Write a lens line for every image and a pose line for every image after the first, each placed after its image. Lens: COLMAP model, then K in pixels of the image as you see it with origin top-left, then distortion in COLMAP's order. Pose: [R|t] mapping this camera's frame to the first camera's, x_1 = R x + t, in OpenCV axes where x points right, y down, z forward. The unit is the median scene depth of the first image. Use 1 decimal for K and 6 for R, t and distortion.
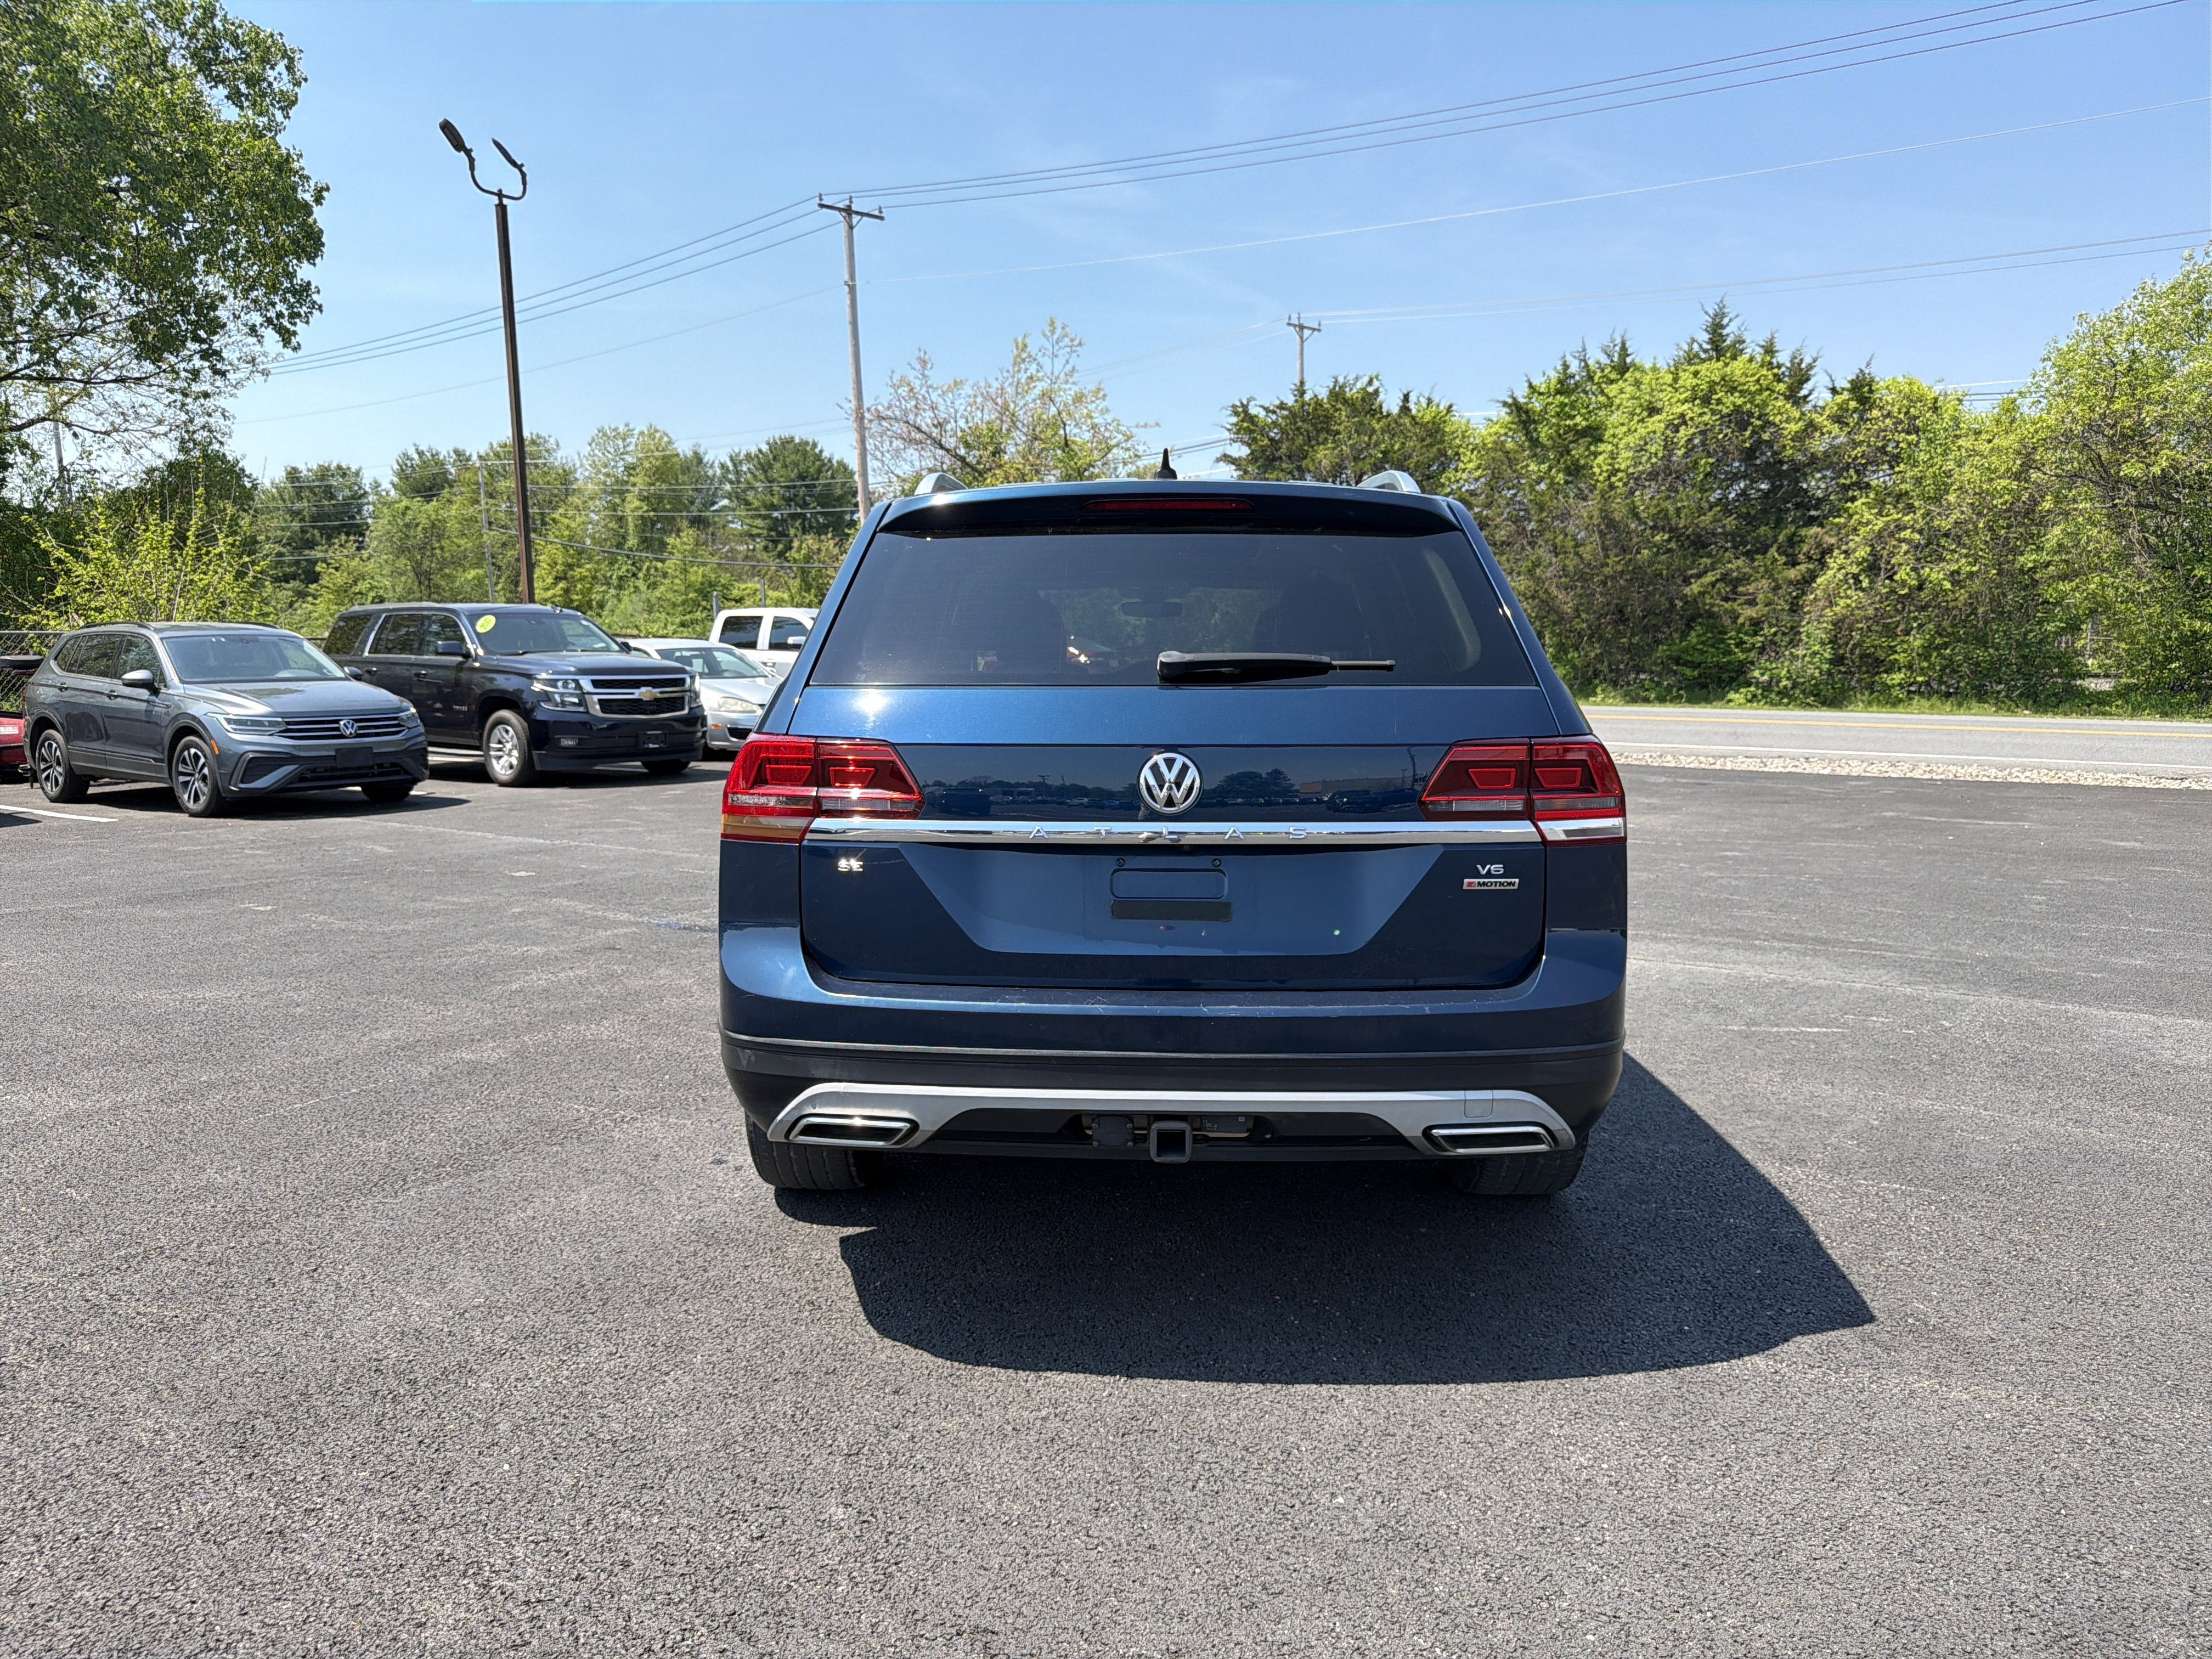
lens RADIAL K [[1600.5, 0, 1106.0], [0, 1600.5, 829.5], [0, 0, 1]] dist [-0.006728, -0.003294]
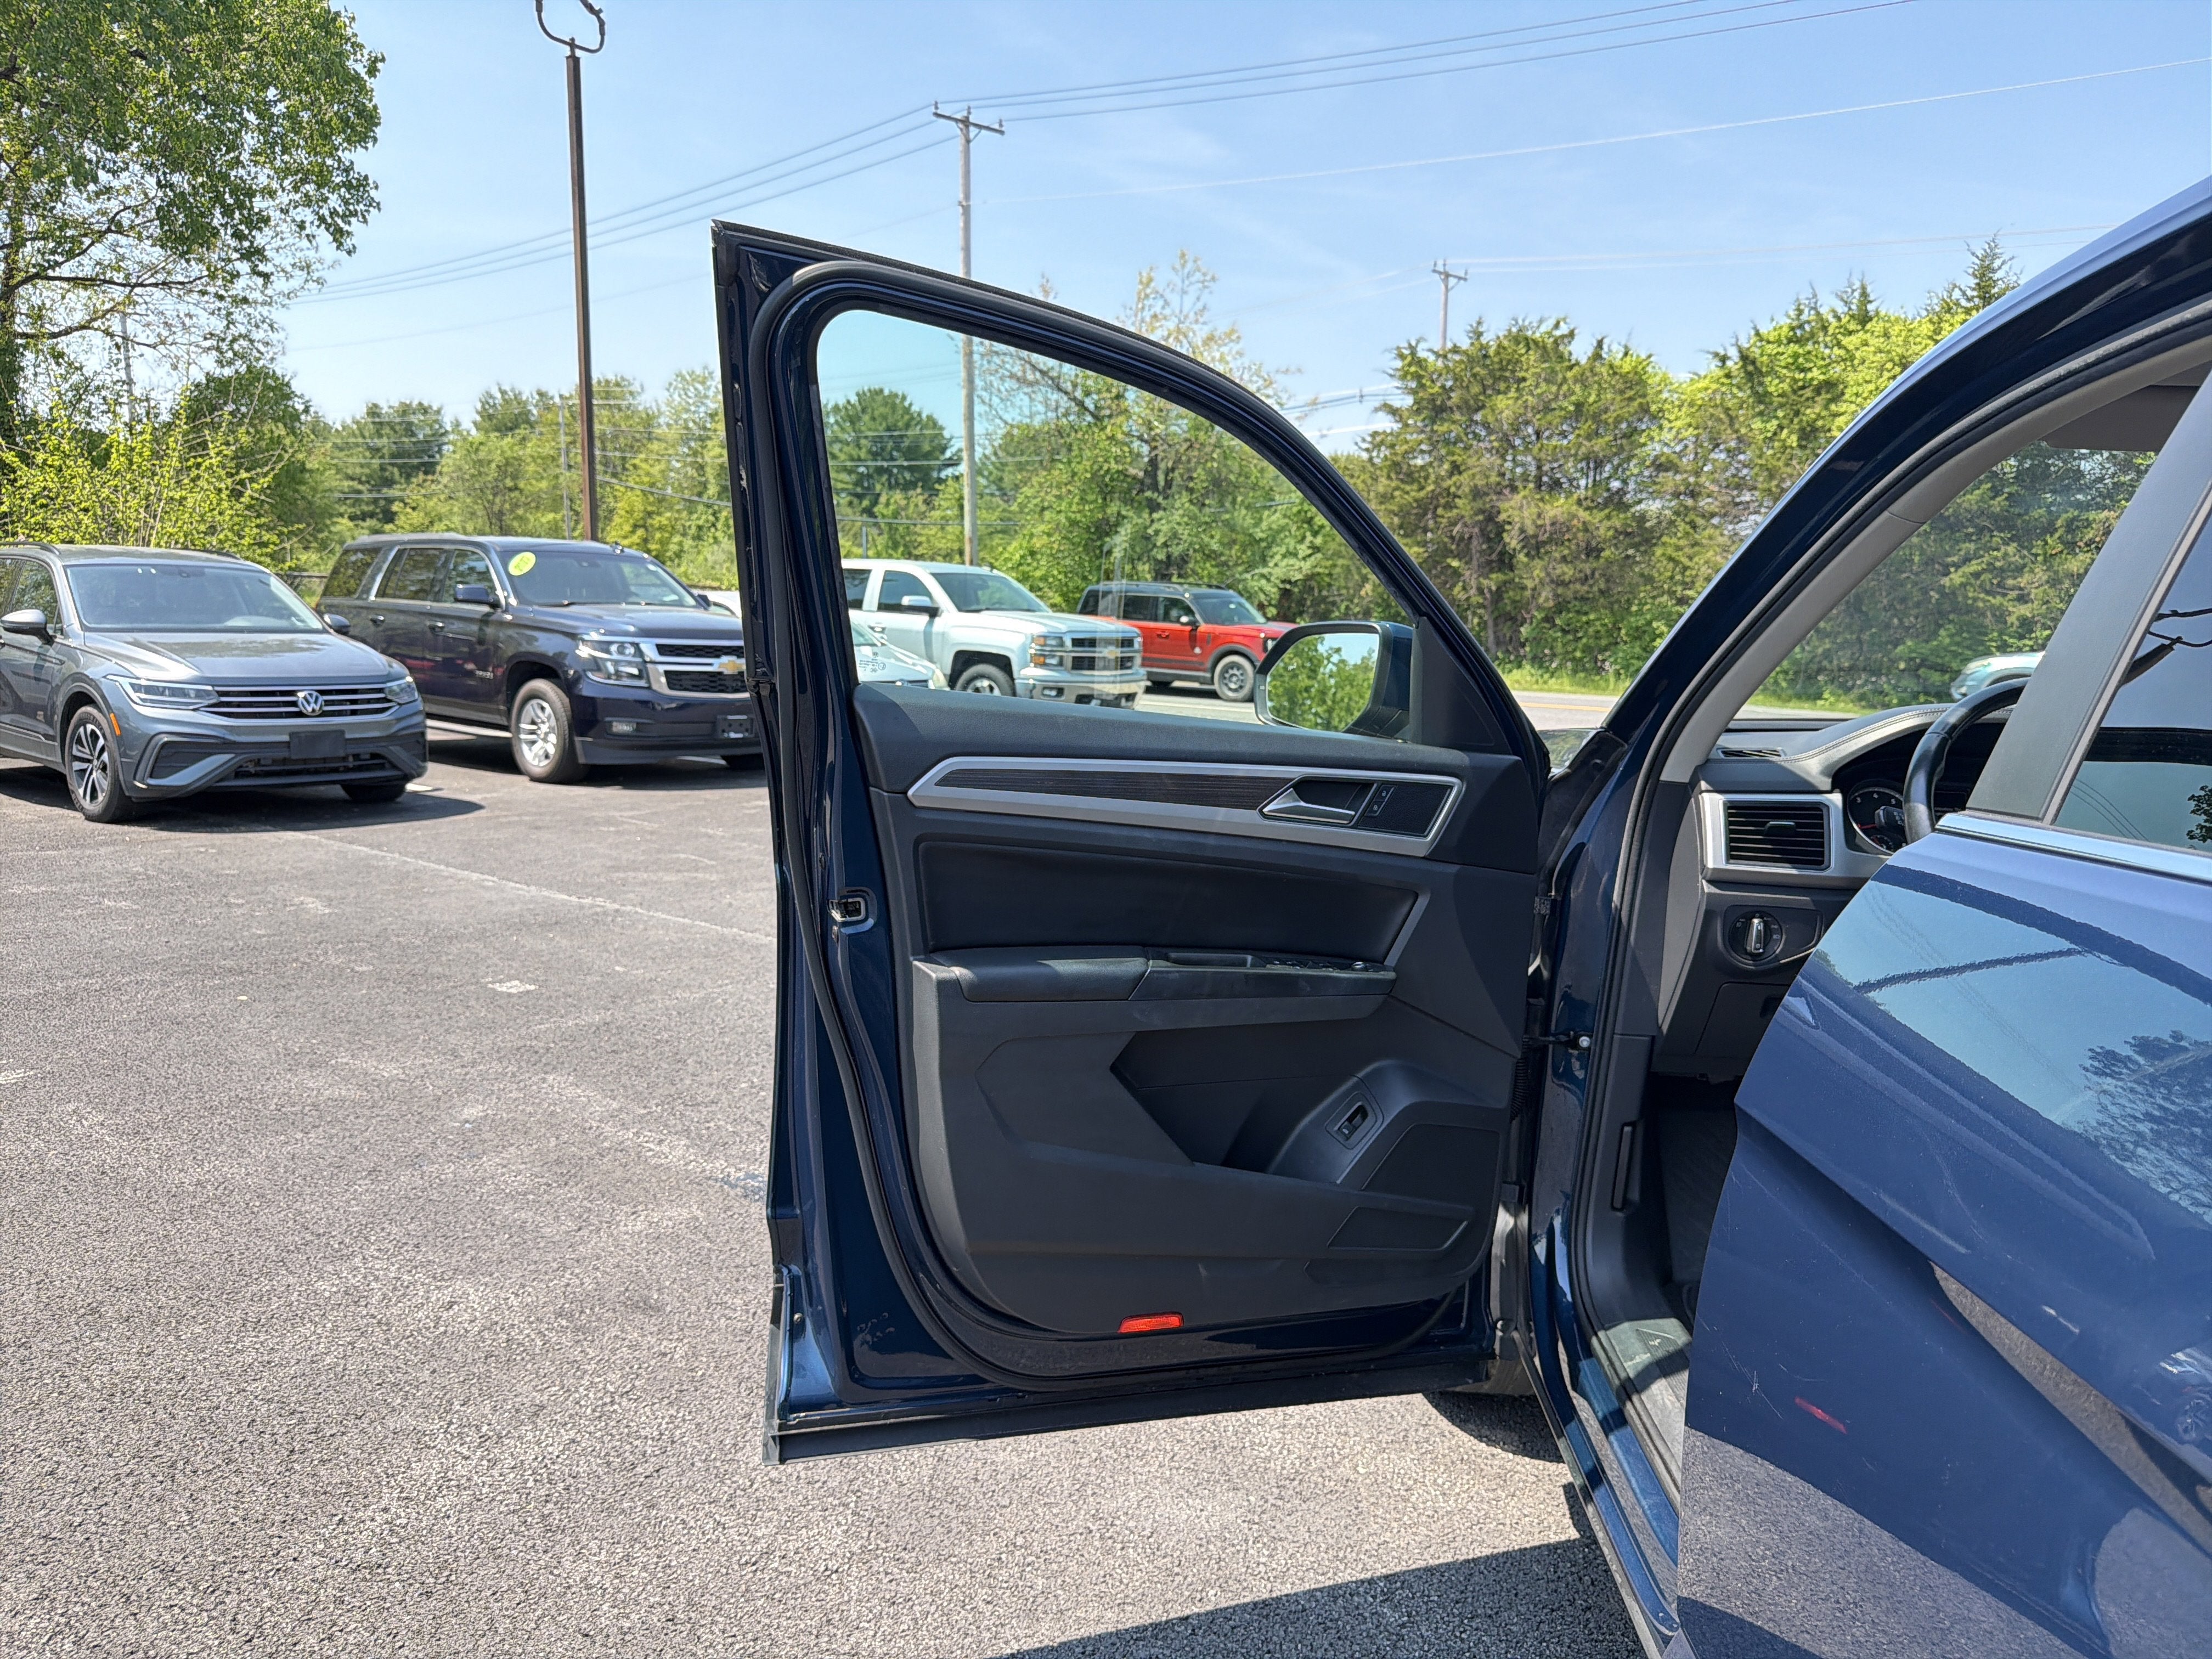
lens RADIAL K [[1615.5, 0, 1113.6], [0, 1615.5, 839.8], [0, 0, 1]] dist [-0.004992, -0.004347]
pose [[0.998341, 0.042914, -0.038380, -0.046109], [-0.041987, 0.998814, 0.024666, -0.018198], [0.039393, -0.023014, 0.998959, 0.154112]]
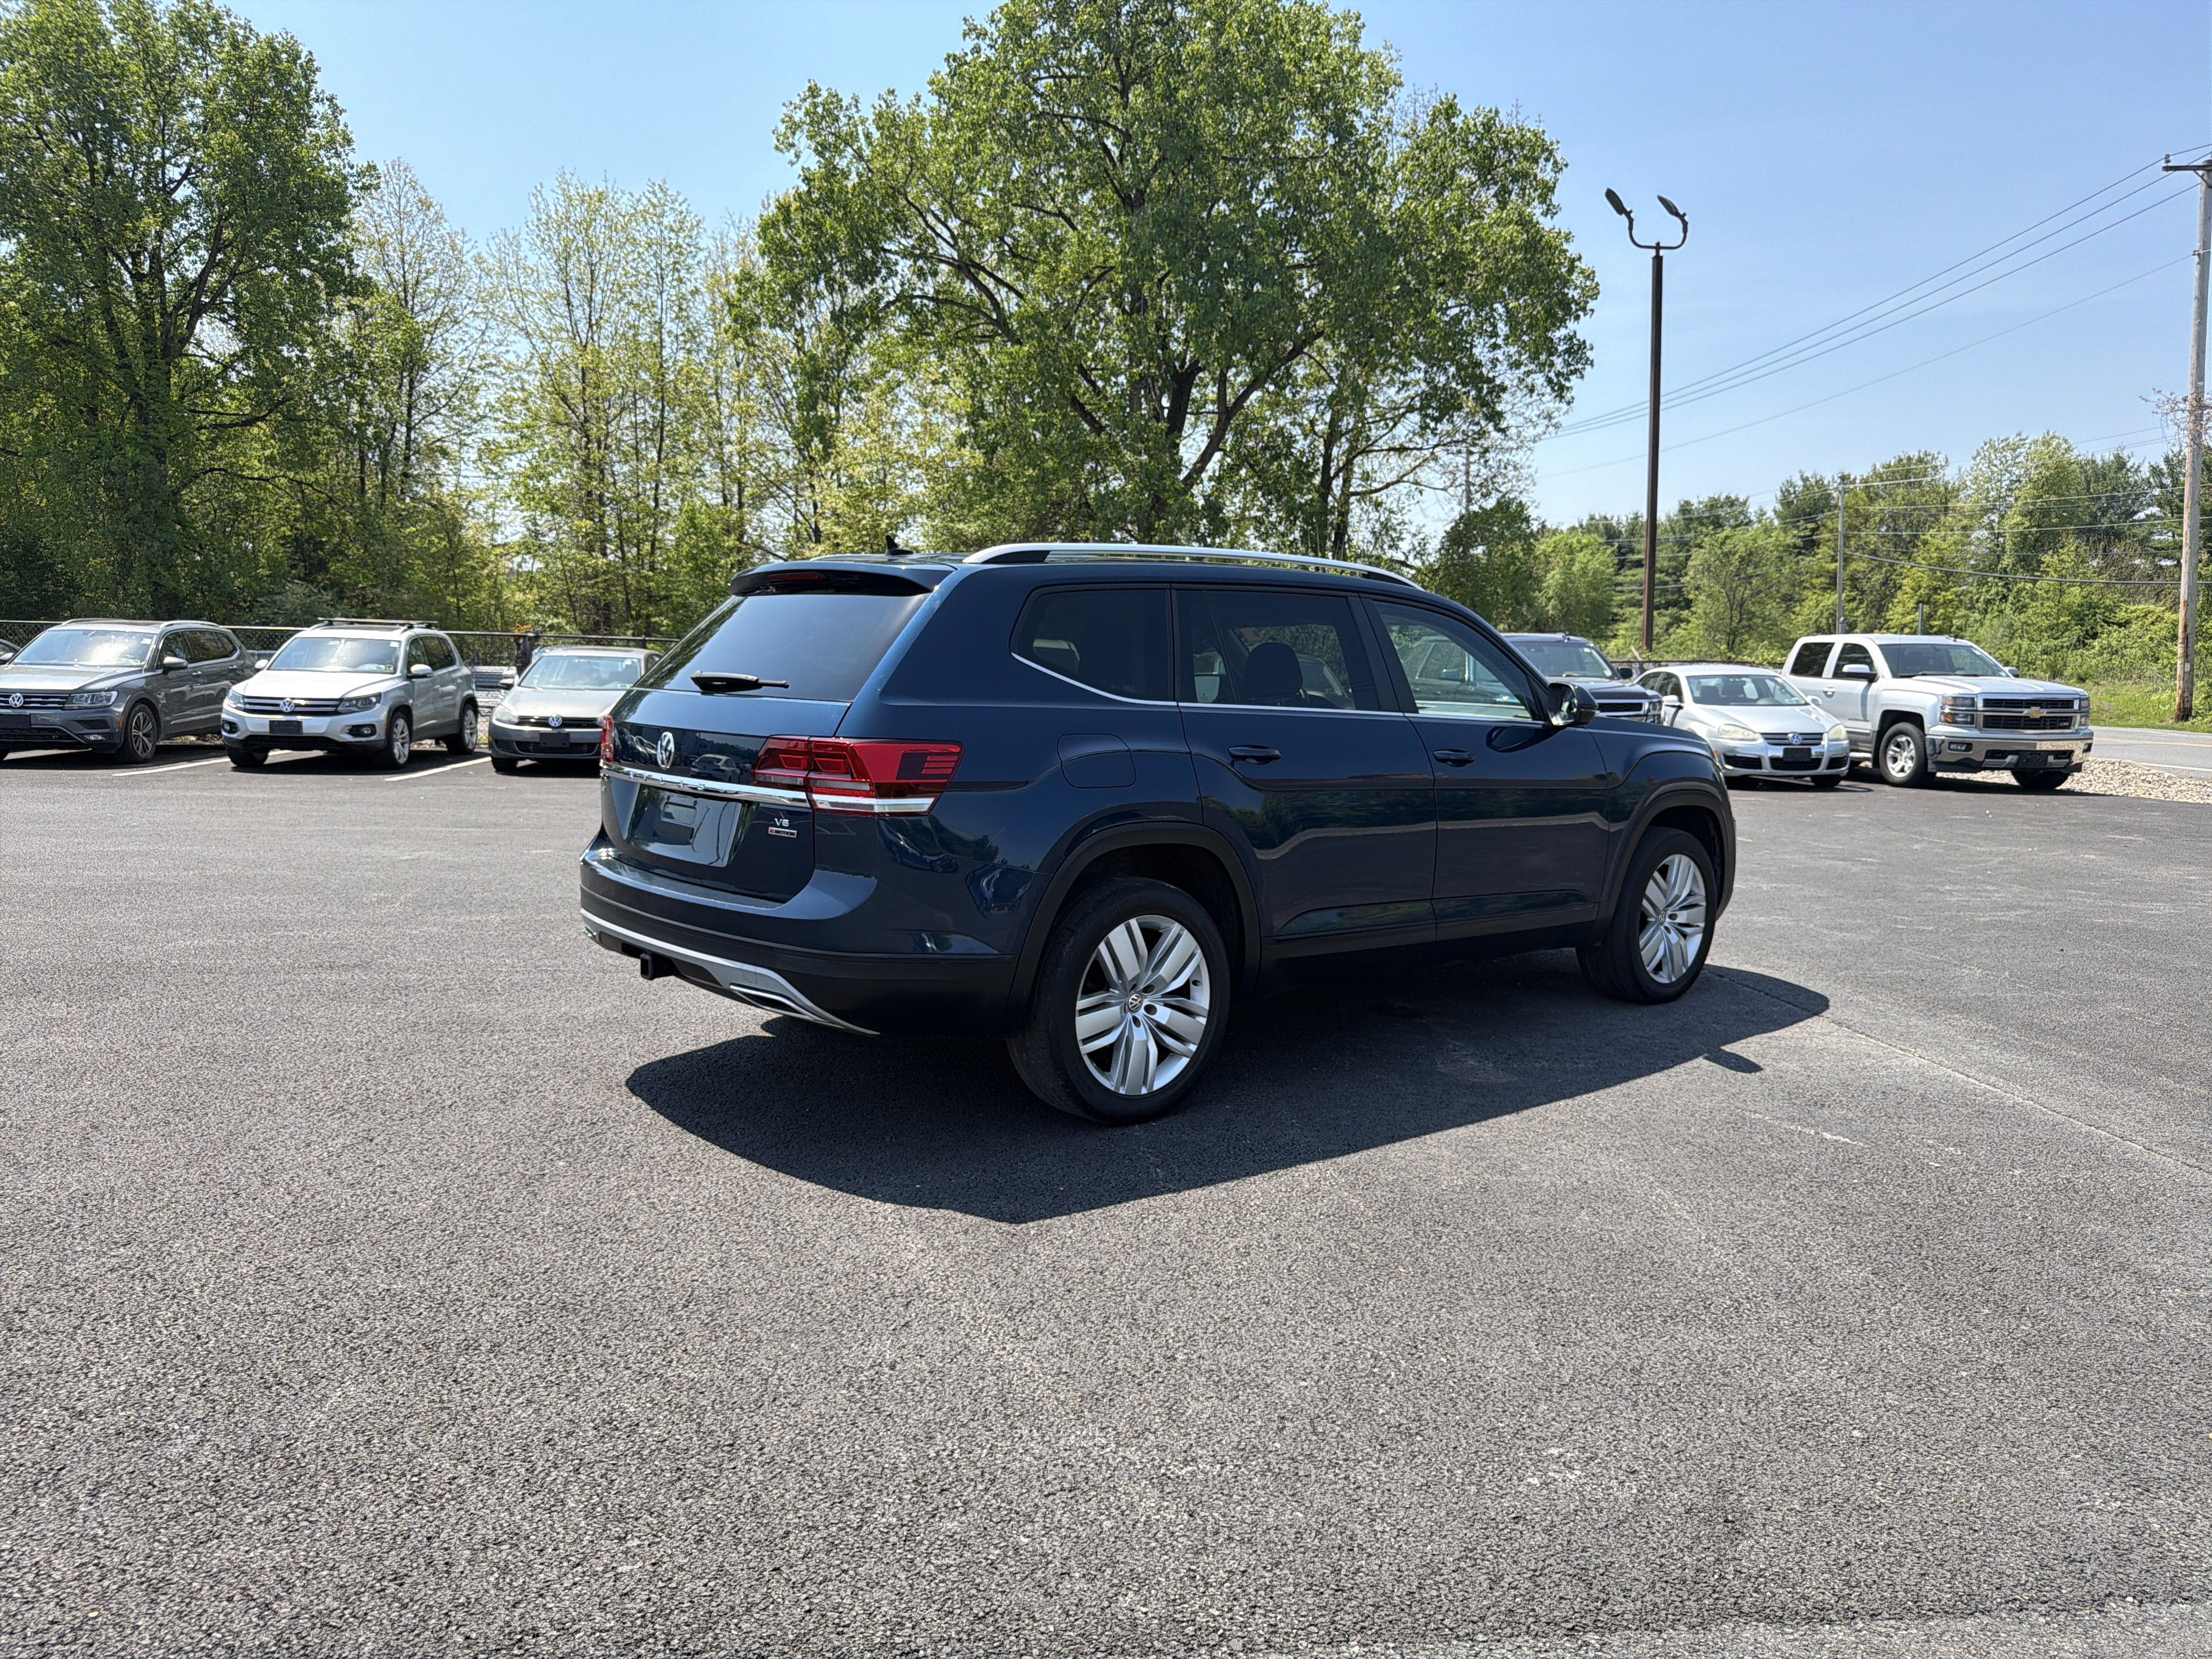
lens RADIAL K [[1580.4, 0, 1081.3], [0, 1580.4, 849.1], [0, 0, 1]] dist [-0.002609, -0.008679]
pose [[0.664472, 0.099994, -0.740593, 0.167085], [-0.101064, 0.993928, 0.043523, -0.004646], [0.740448, 0.045927, 0.670542, 0.024450]]
